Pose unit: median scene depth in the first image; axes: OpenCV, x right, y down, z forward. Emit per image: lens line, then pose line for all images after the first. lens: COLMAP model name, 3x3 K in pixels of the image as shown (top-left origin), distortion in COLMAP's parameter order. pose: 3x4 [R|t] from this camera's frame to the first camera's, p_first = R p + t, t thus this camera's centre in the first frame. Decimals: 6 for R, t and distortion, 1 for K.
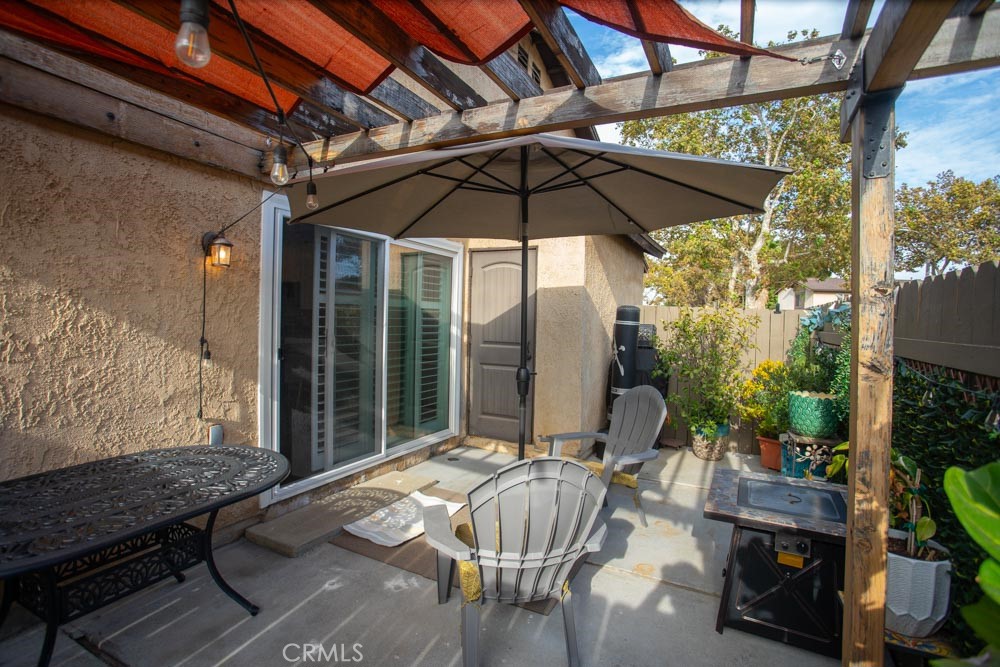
lens RADIAL K [[498.8, 0, 499.8], [0, 498.8, 330.7], [0, 0, 1]] dist [-0.075663, 0.035888]
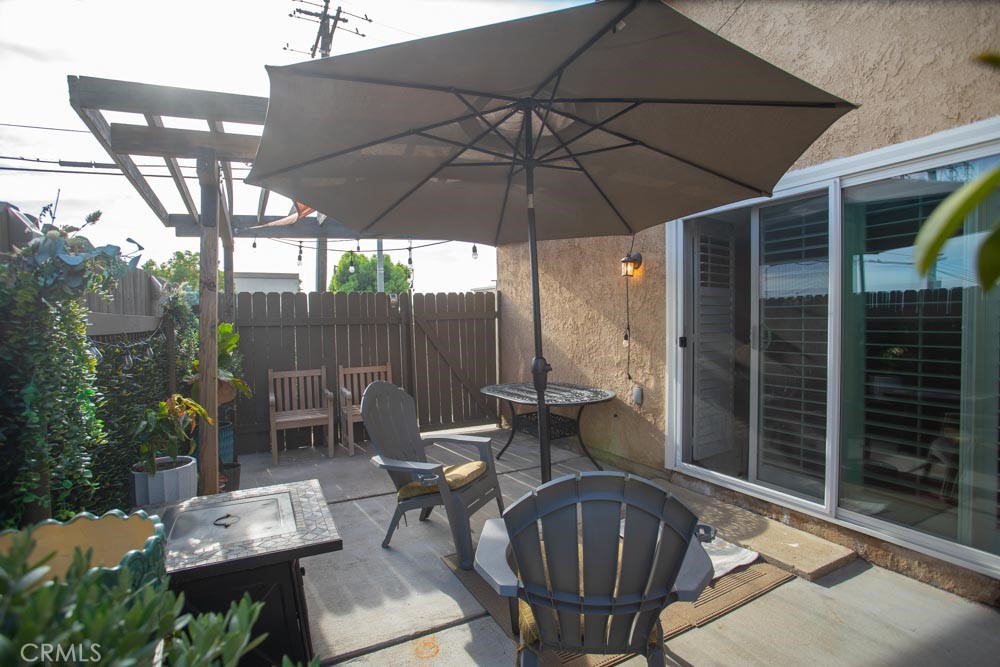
lens RADIAL K [[498.8, 0, 499.8], [0, 498.8, 330.7], [0, 0, 1]] dist [-0.075663, 0.035888]
pose [[-0.585073, -0.002214, -0.810978, 0.457542], [-0.024954, 0.999572, 0.015274, 0.009028], [0.810597, 0.029173, -0.584878, 0.844014]]
